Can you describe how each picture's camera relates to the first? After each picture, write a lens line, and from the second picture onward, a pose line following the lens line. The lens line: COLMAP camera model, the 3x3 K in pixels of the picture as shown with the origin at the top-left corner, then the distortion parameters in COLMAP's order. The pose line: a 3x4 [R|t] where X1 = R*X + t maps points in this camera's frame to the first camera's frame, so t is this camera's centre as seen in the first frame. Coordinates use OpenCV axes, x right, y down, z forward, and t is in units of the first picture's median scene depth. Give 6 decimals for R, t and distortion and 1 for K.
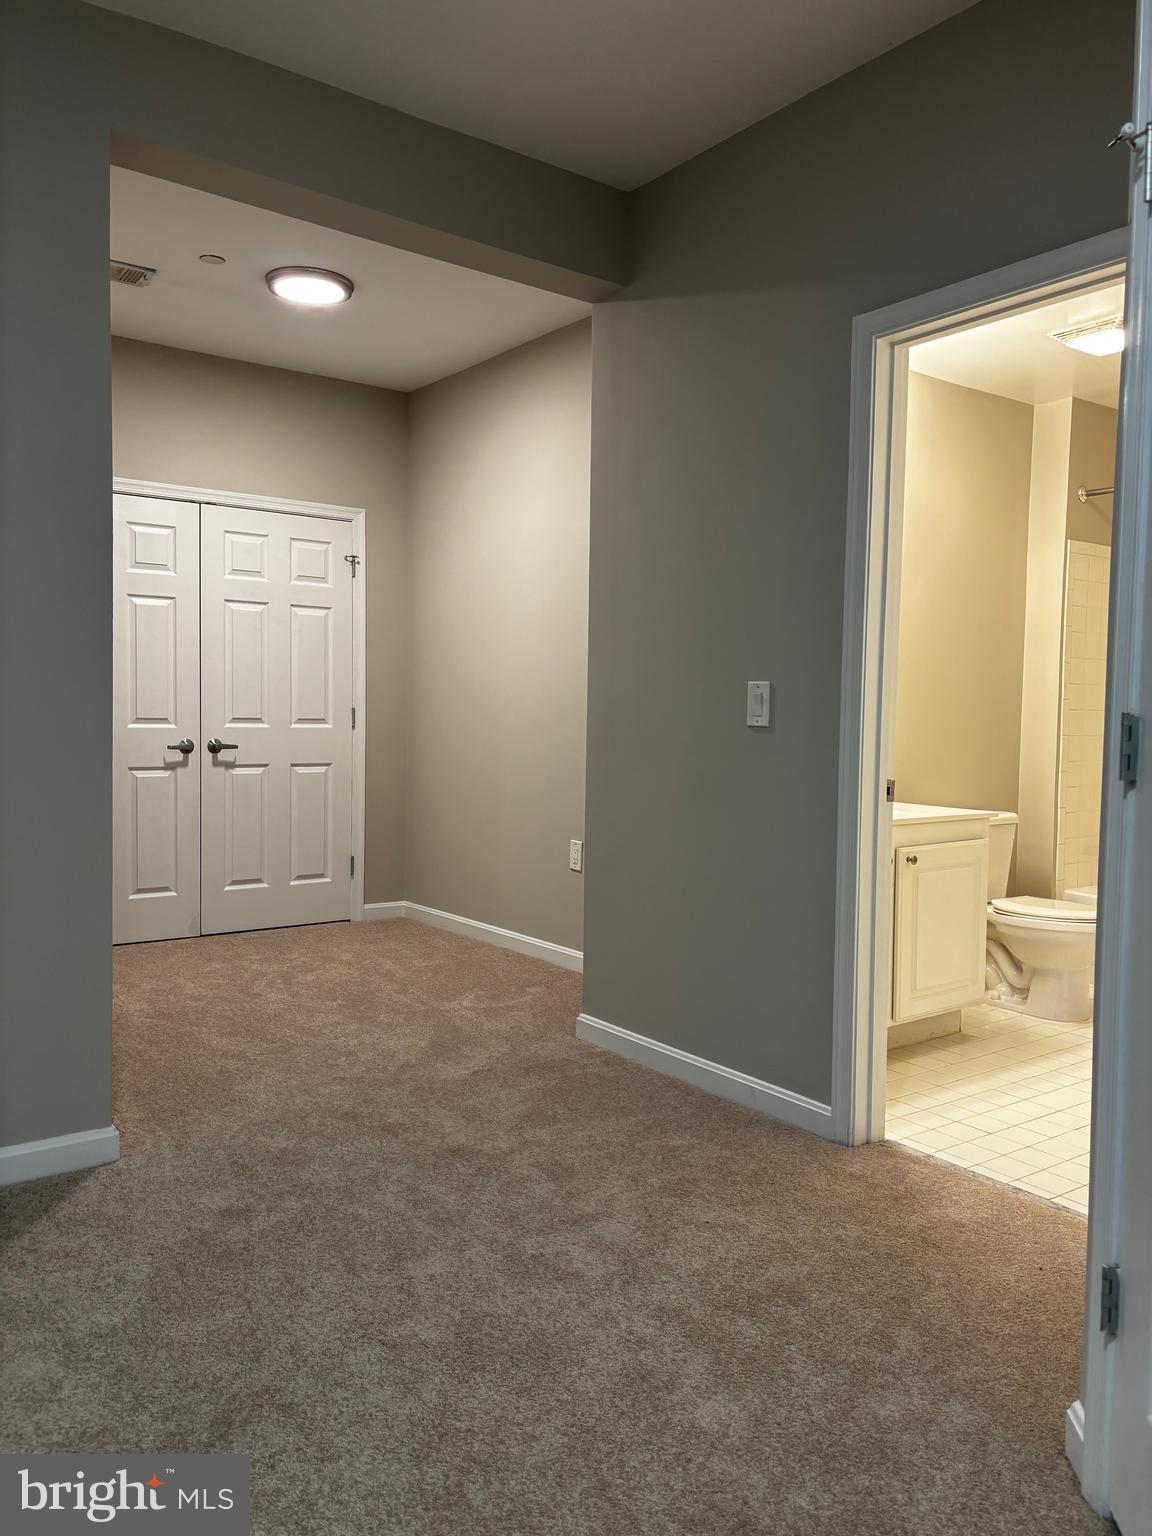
lens RADIAL K [[1173.8, 0, 580.8], [0, 1173.8, 760.6], [0, 0, 1]] dist [0.024417, -0.007524]
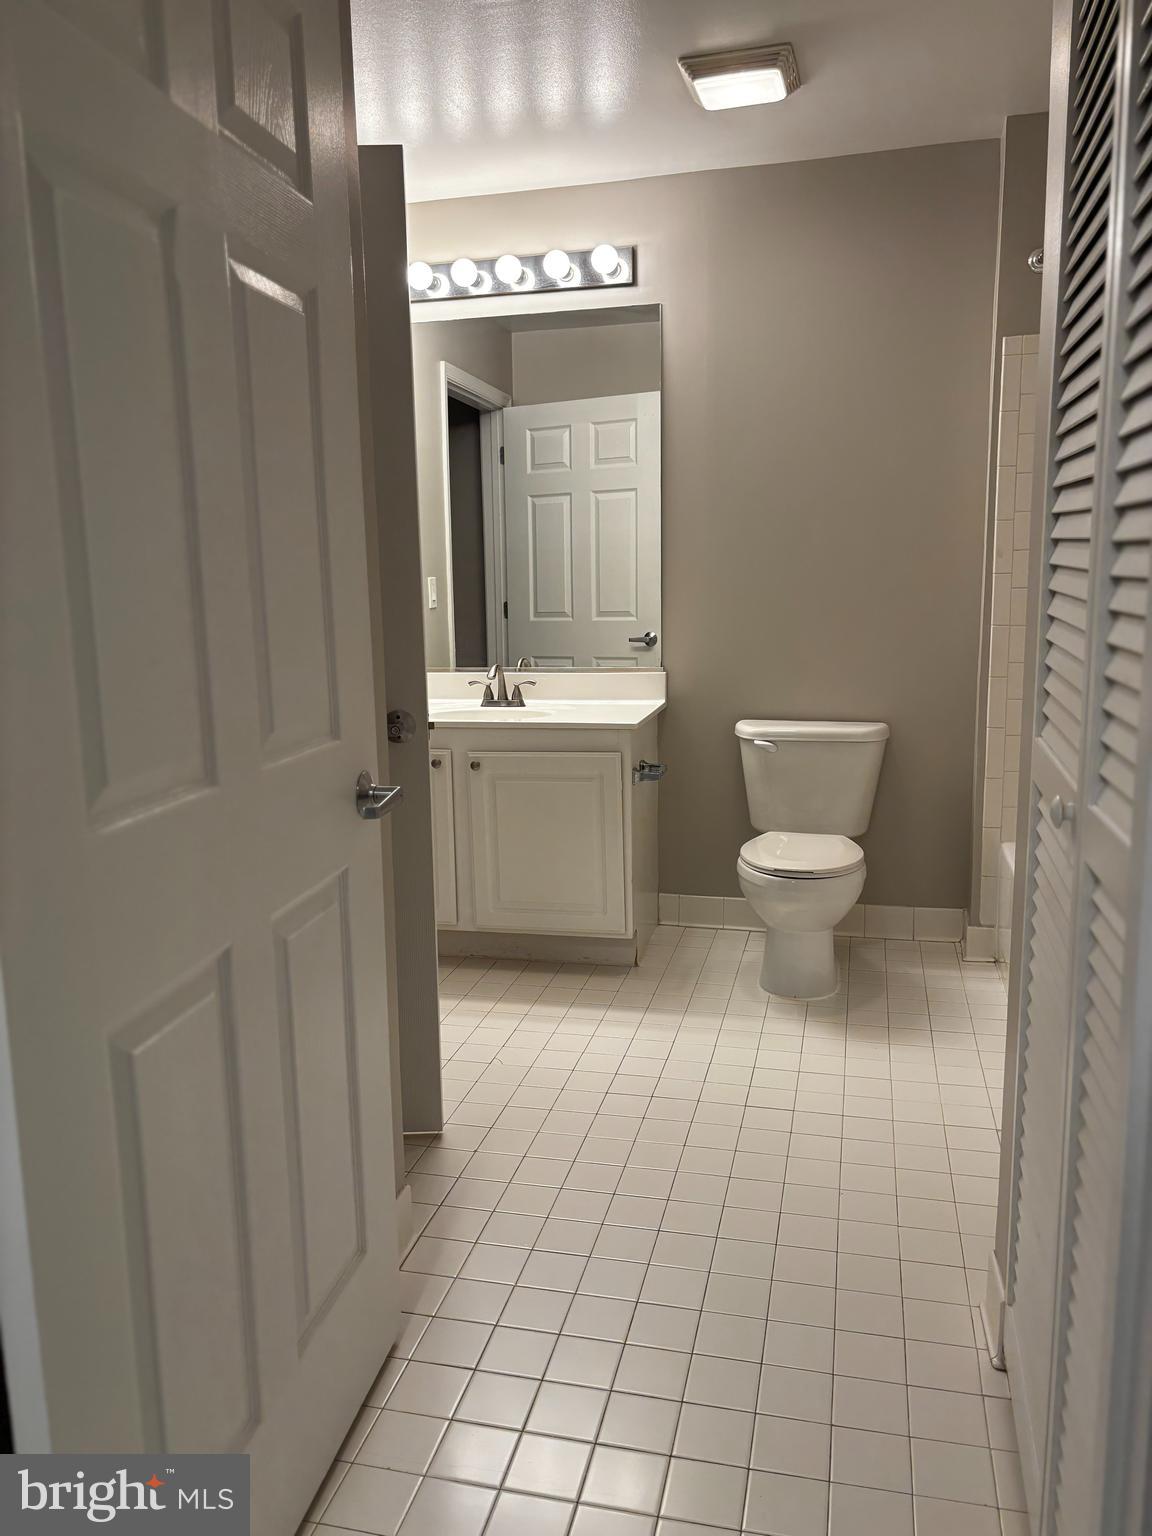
lens RADIAL K [[1173.8, 0, 580.8], [0, 1173.8, 760.6], [0, 0, 1]] dist [0.024417, -0.007524]
pose [[0.628925, 0.101430, -0.770821, 0.888370], [-0.003399, 0.991803, 0.127734, -0.033632], [0.777458, -0.077715, 0.624114, 0.397560]]
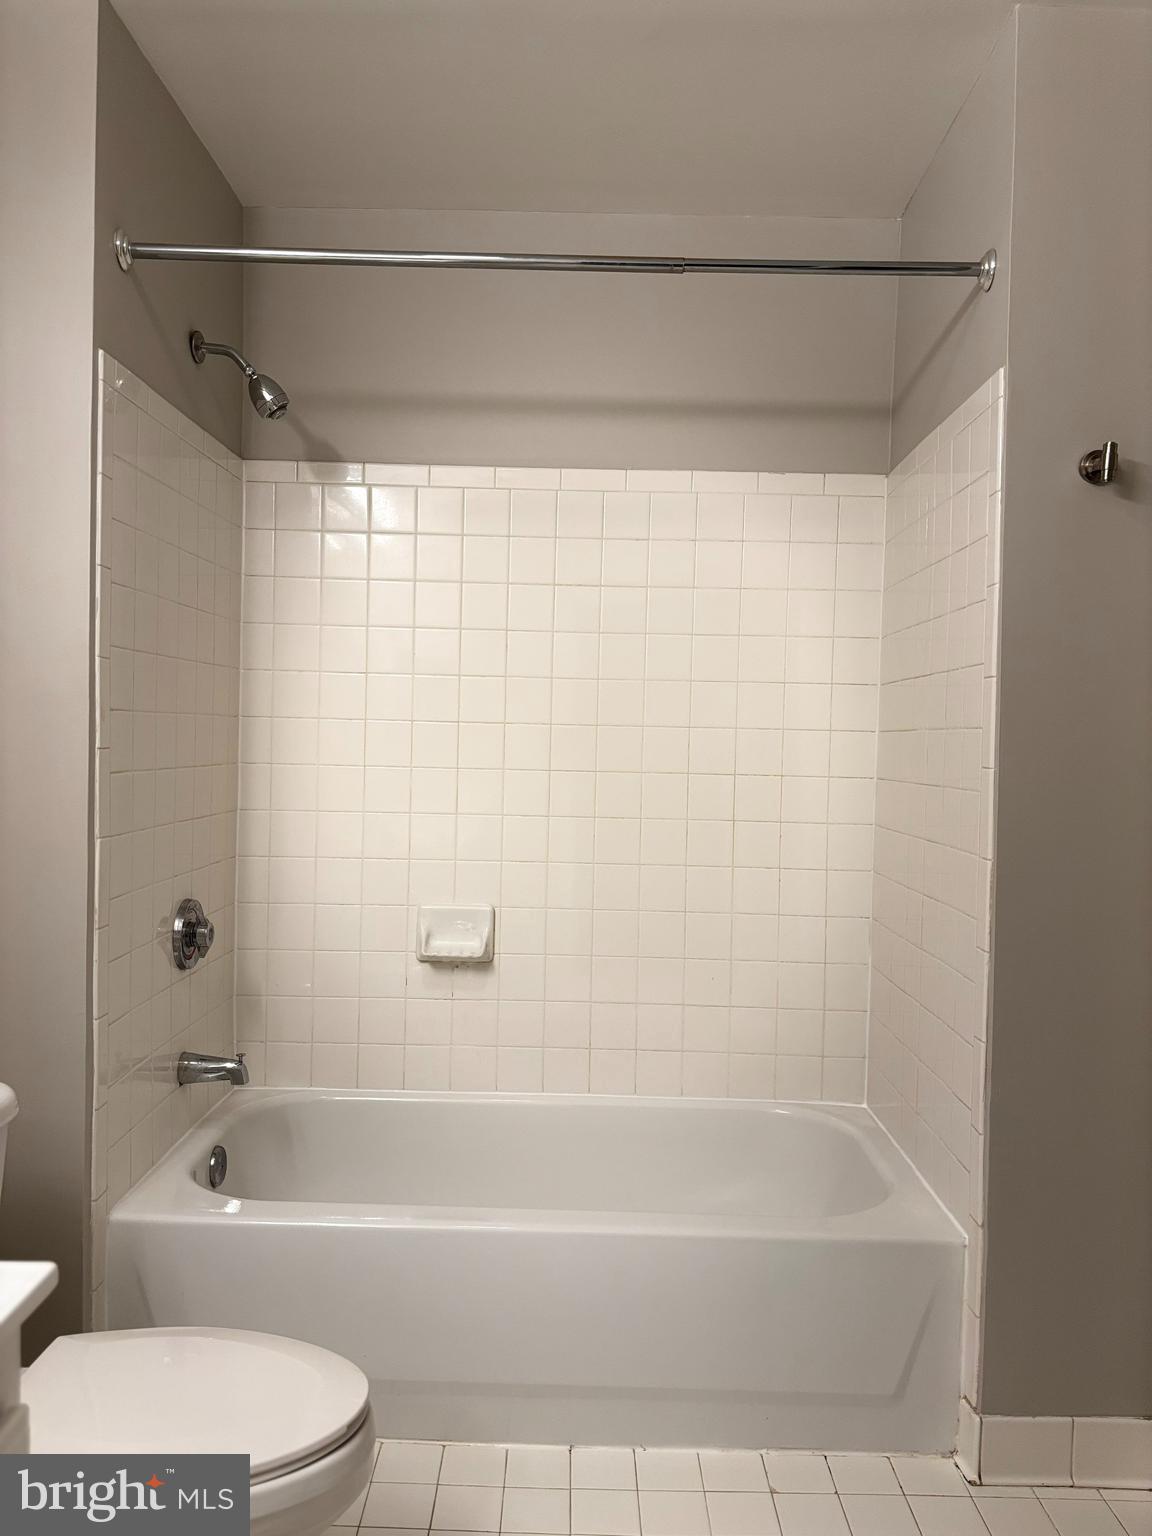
lens RADIAL K [[1163.9, 0, 572.9], [0, 1163.9, 745.6], [0, 0, 1]] dist [0.029103, -0.001932]
pose [[0.597616, -0.015695, 0.801629, 0.205631], [0.027780, 0.999613, -0.001139, -0.051738], [-0.801301, 0.022950, 0.597821, 0.693622]]
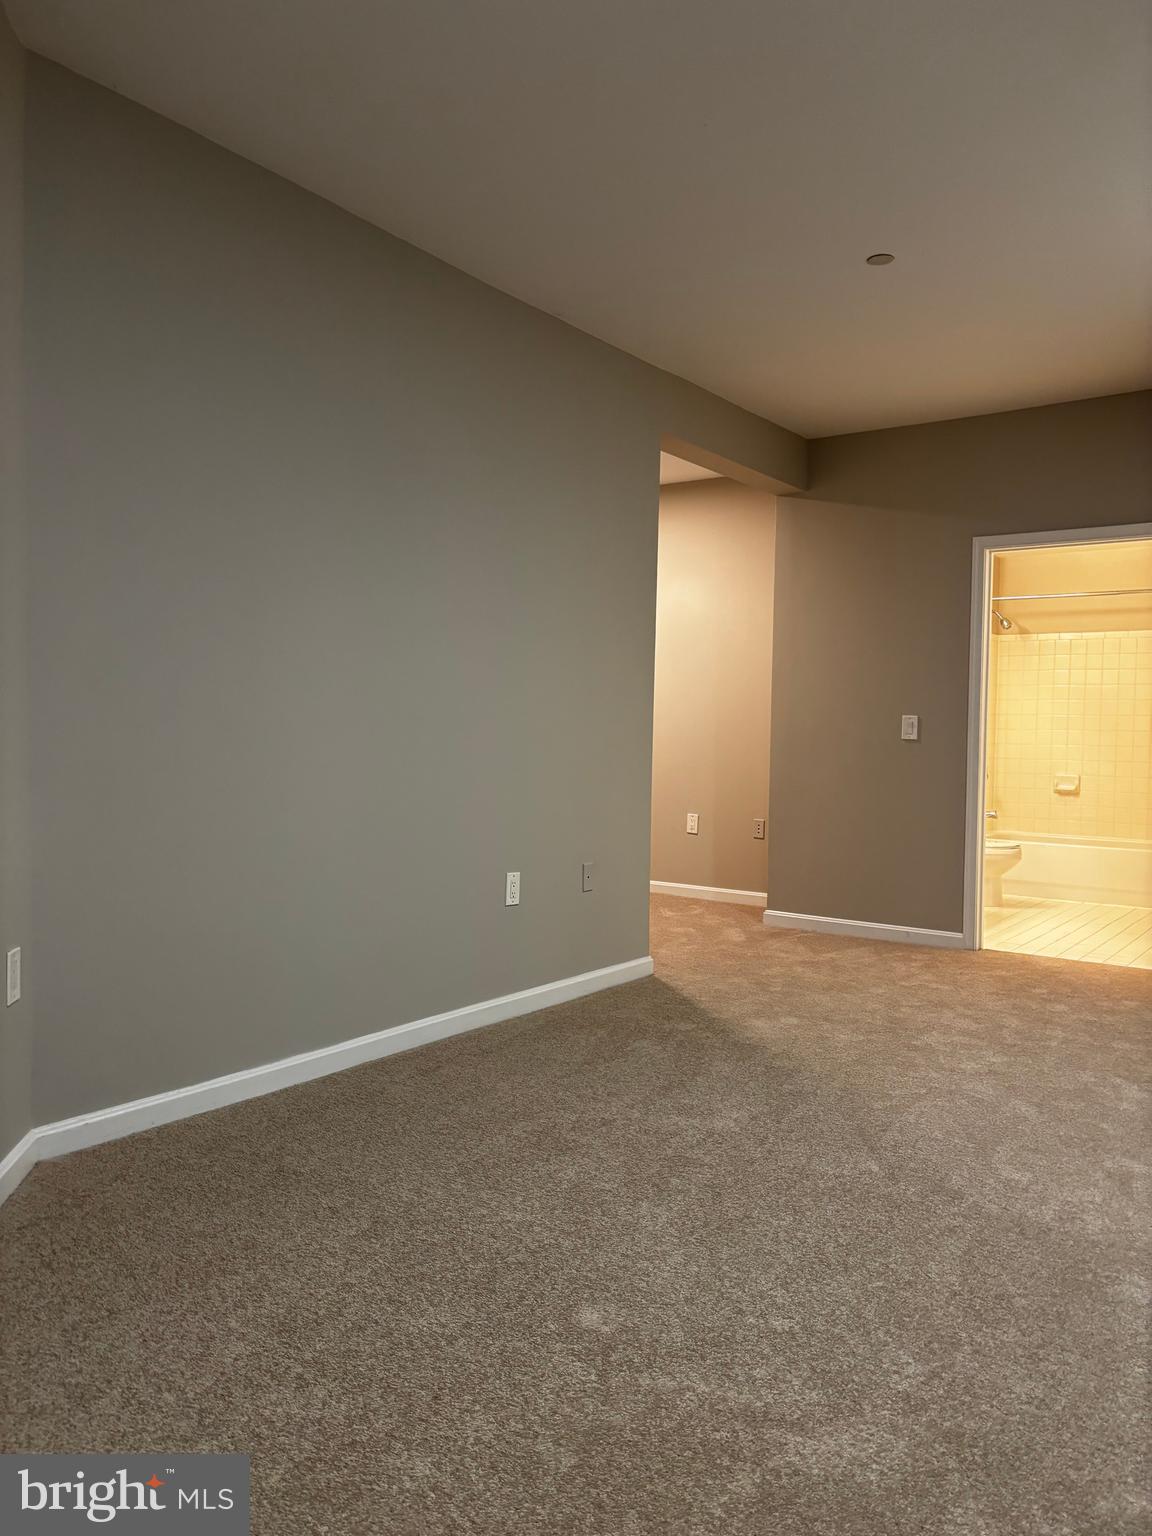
lens RADIAL K [[1163.9, 0, 572.9], [0, 1163.9, 745.6], [0, 0, 1]] dist [0.029103, -0.001932]
pose [[0.956838, -0.007290, 0.290530, -0.646768], [0.013878, 0.999691, -0.020623, 0.008428], [-0.290290, 0.023765, 0.956644, -0.454308]]
